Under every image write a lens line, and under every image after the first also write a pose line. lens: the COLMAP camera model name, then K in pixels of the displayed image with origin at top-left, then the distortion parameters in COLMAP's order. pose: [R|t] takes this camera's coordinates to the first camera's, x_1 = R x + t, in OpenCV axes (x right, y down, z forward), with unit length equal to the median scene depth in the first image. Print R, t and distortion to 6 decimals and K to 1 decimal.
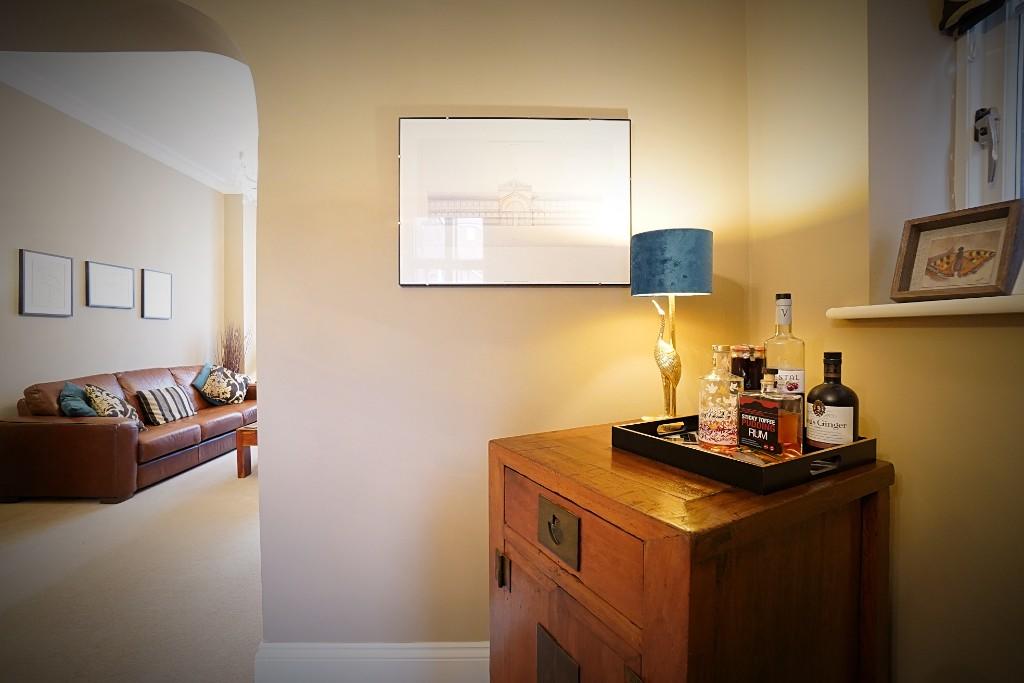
lens RADIAL K [[452.2, 0, 522.1], [0, 452.2, 331.8], [0, 0, 1]] dist [-0.035421, 0.004805]
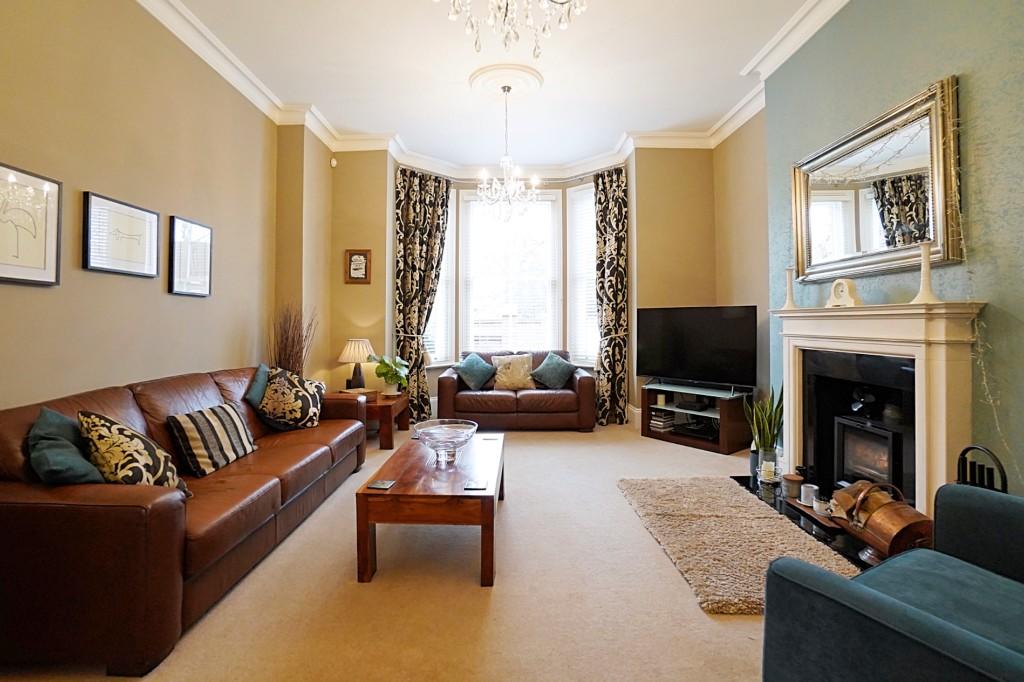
lens RADIAL K [[452.2, 0, 518.2], [0, 452.2, 314.2], [0, 0, 1]] dist [-0.035421, 0.004805]
pose [[0.999899, 0.011356, 0.008597, -0.407793], [-0.011191, 0.999756, -0.019043, 0.005766], [-0.008811, 0.018945, 0.999782, 0.401660]]
